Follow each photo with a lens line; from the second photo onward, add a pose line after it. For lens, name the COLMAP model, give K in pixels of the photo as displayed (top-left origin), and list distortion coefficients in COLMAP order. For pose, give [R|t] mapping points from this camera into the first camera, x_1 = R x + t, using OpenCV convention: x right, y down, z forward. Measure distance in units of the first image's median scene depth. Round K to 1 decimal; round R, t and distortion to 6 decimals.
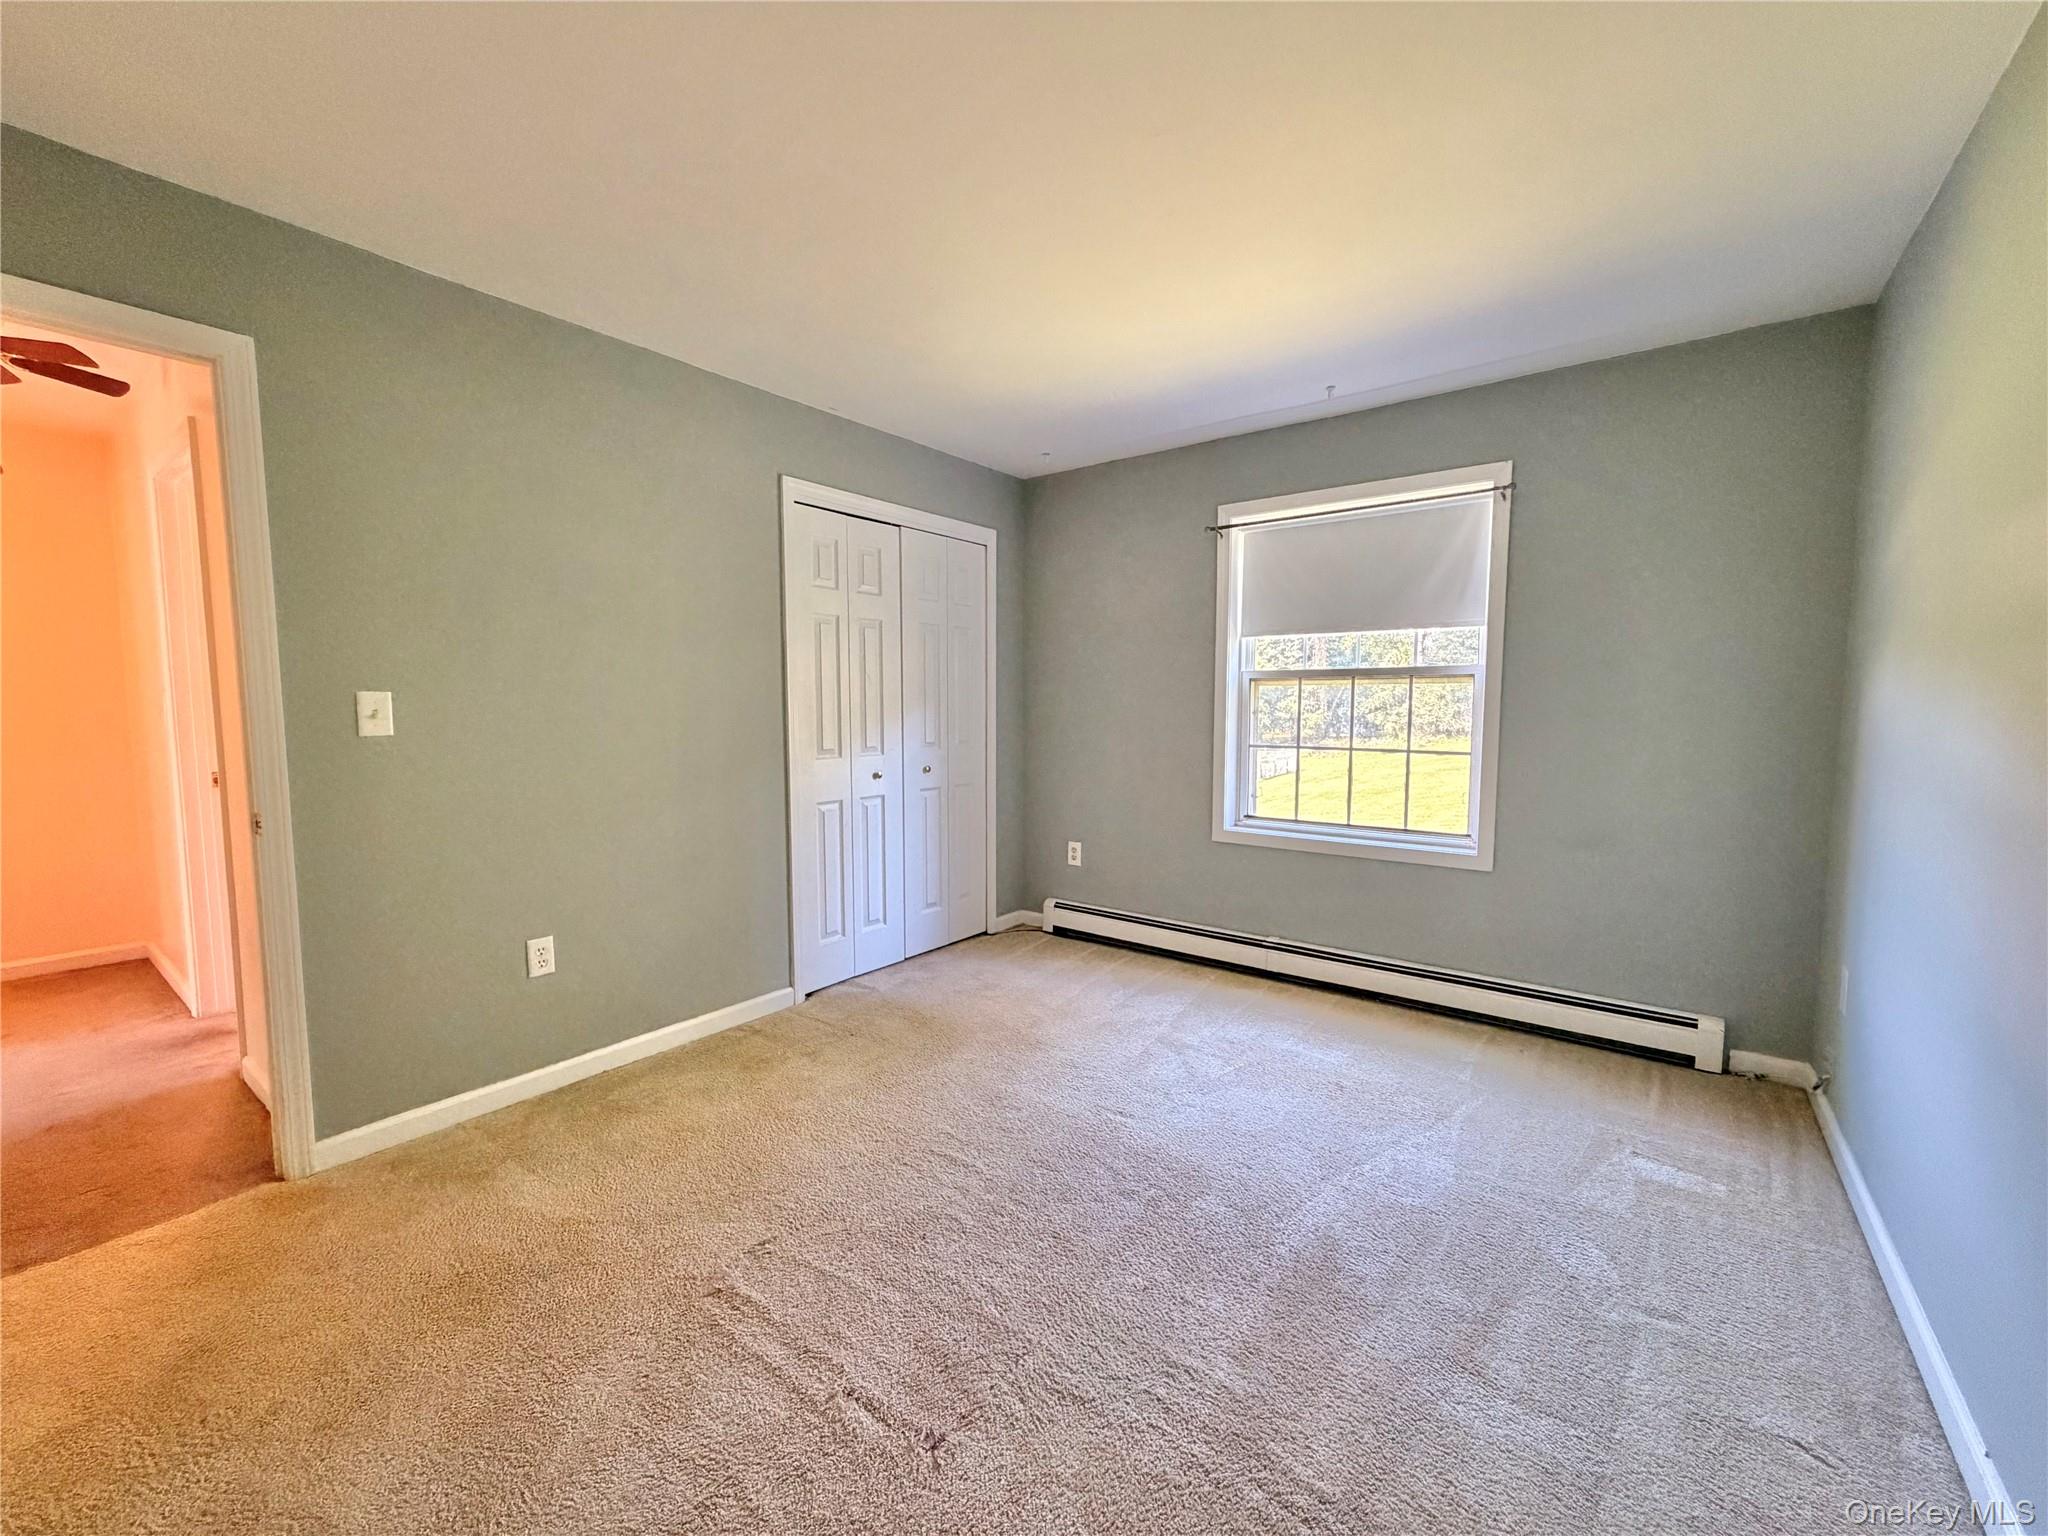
lens RADIAL K [[817.0, 0, 1022.4], [0, 817.0, 771.1], [0, 0, 1]] dist [-0.000356, -0.000067]
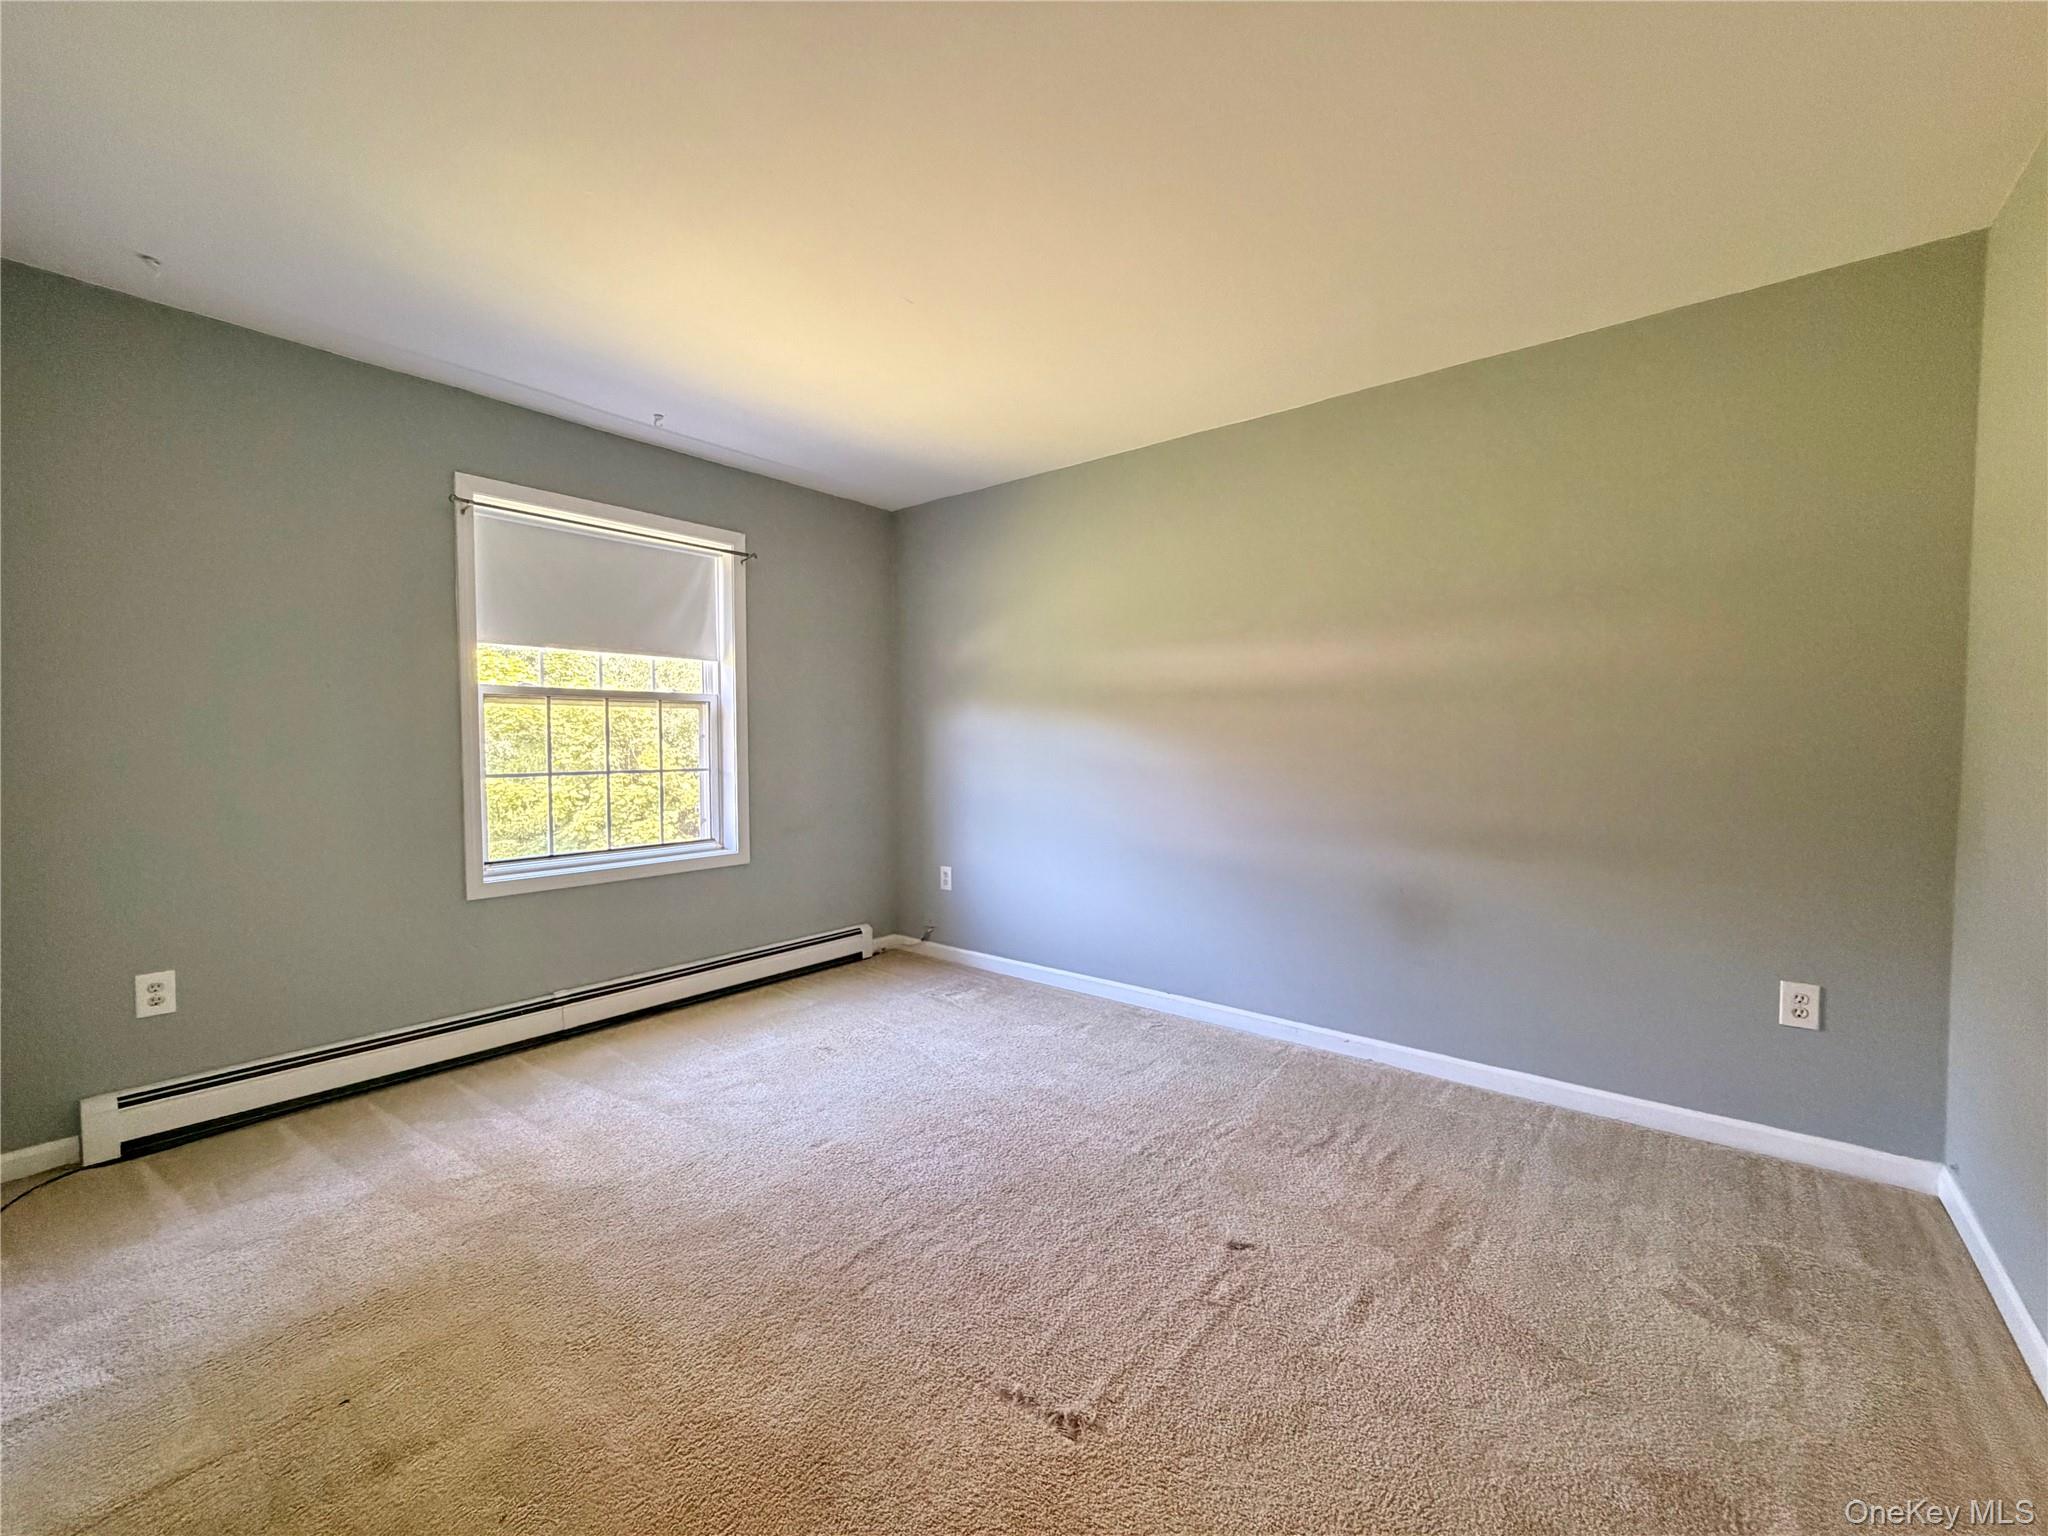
lens RADIAL K [[817.0, 0, 1022.4], [0, 817.0, 771.1], [0, 0, 1]] dist [-0.000356, -0.000067]
pose [[0.026239, -0.042490, 0.998752, -0.574124], [0.081674, 0.995847, 0.040220, -0.027714], [-0.996314, 0.080517, 0.029600, 0.488216]]
